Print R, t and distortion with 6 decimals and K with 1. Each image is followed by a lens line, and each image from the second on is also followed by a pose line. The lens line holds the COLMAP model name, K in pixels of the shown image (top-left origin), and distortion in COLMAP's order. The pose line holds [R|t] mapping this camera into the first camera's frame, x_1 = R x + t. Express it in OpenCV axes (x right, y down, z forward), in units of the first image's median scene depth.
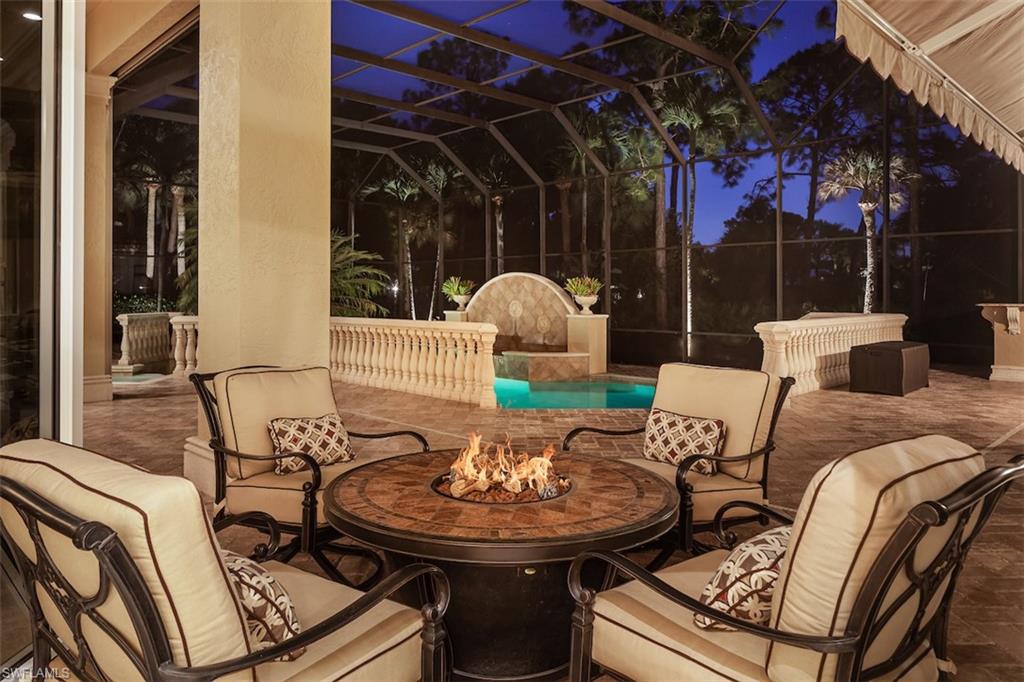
lens RADIAL K [[692.5, 0, 511.6], [0, 692.5, 296.1], [0, 0, 1]] dist [-0.001287, -0.000365]
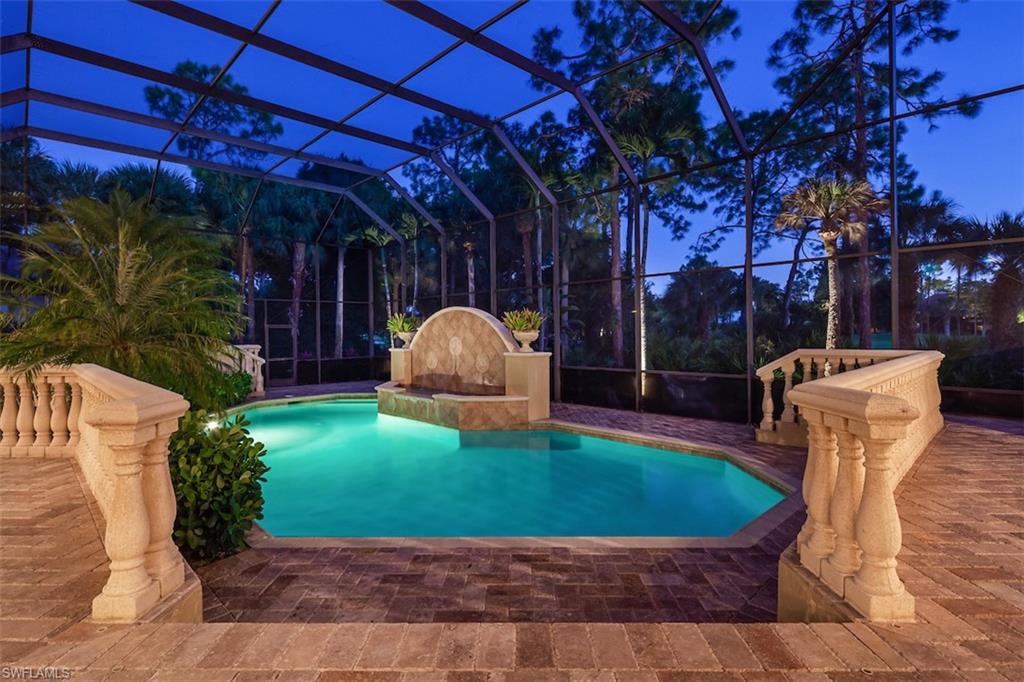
lens RADIAL K [[504.9, 0, 511.6], [0, 504.9, 335.2], [0, 0, 1]] dist [0.000781, 0.000071]
pose [[0.999948, -0.008720, -0.005343, 0.081417], [0.008731, 0.999960, 0.002041, 0.002987], [0.005325, -0.002087, 0.999984, 0.313205]]
